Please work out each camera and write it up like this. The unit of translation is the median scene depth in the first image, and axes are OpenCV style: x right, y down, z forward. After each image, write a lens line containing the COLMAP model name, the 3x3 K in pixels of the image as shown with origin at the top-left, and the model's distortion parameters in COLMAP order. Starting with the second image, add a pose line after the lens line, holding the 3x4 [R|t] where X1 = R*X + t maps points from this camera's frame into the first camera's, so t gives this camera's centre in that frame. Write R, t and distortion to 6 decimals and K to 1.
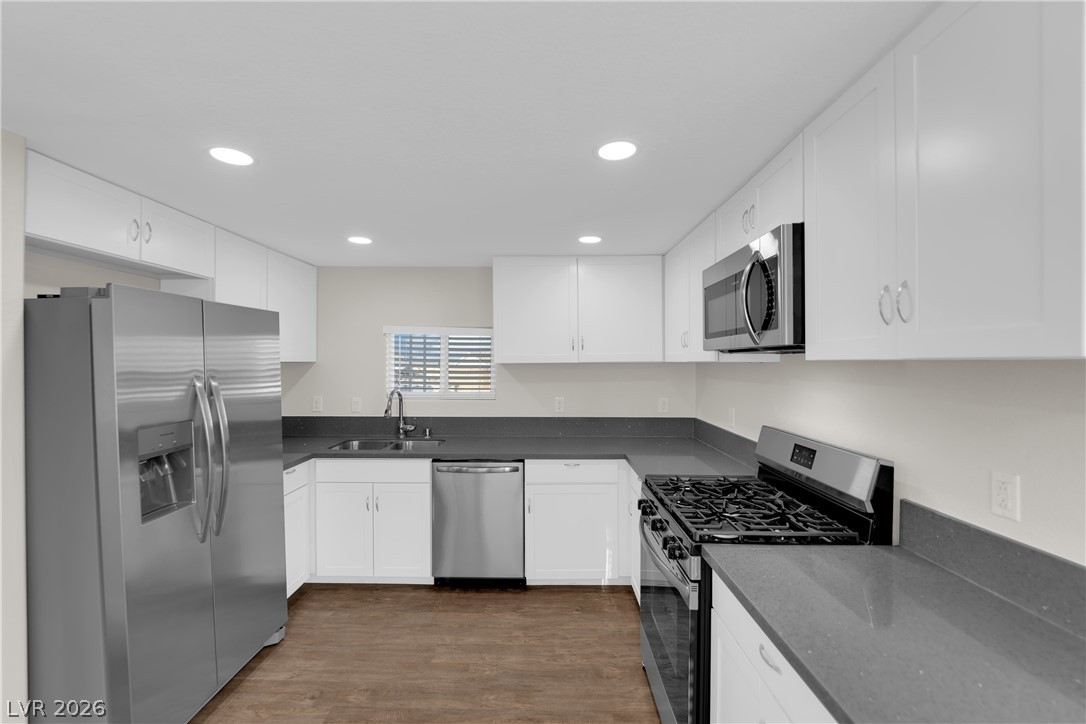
lens RADIAL K [[437.3, 0, 541.1], [0, 437.3, 363.8], [0, 0, 1]] dist [-0.014074, -0.002157]
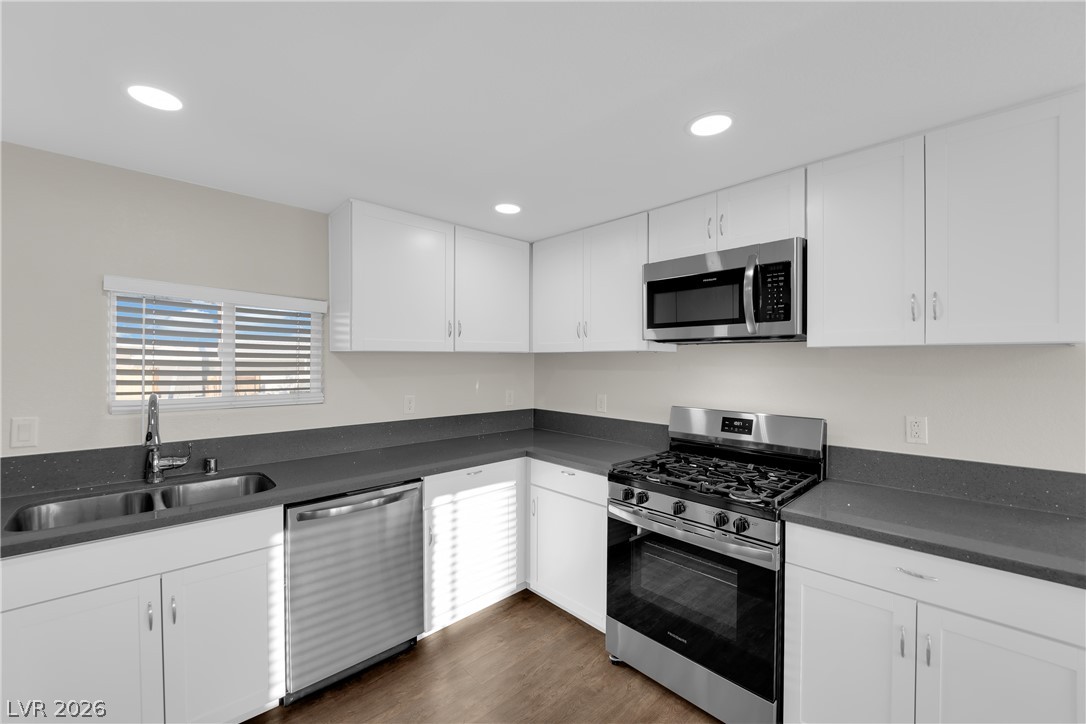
lens RADIAL K [[437.3, 0, 542.8], [0, 437.3, 363.0], [0, 0, 1]] dist [-0.014074, -0.002157]
pose [[0.712055, -0.000724, 0.702124, -0.476165], [-0.002482, 0.999991, 0.003548, 0.020136], [-0.702120, -0.004269, 0.712046, 0.356010]]
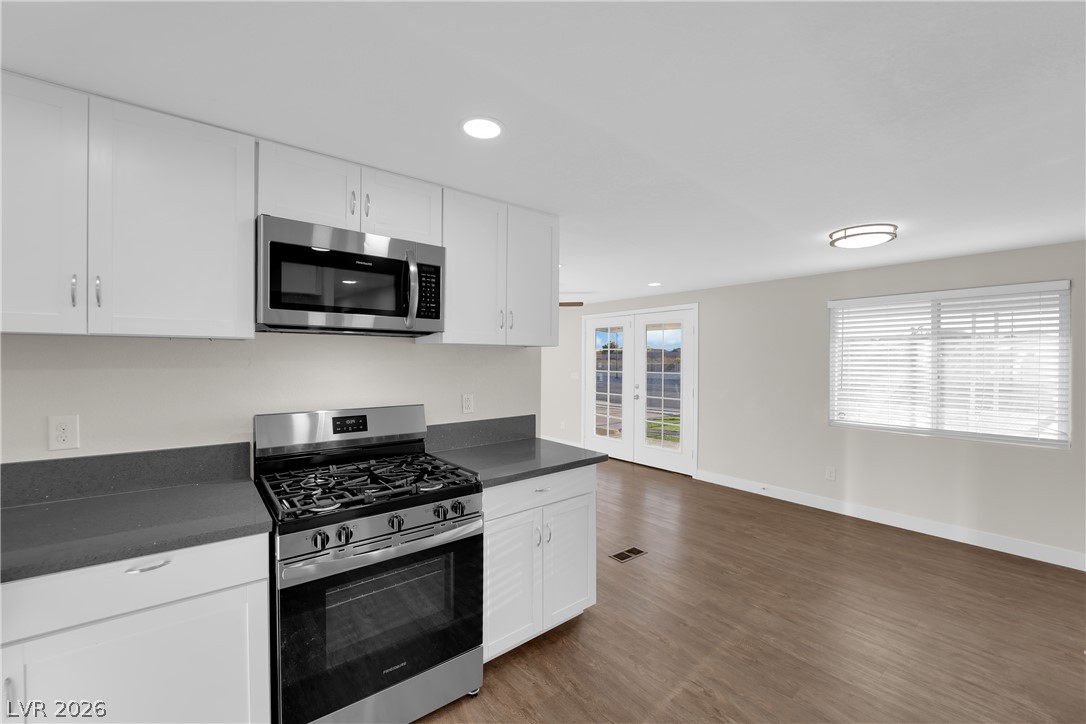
lens RADIAL K [[437.3, 0, 540.1], [0, 437.3, 359.5], [0, 0, 1]] dist [-0.014074, -0.002157]
pose [[-0.640428, -0.010981, 0.767940, -0.428485], [-0.008641, 0.999938, 0.007092, 0.019394], [-0.767970, -0.002094, -0.640483, 0.957323]]
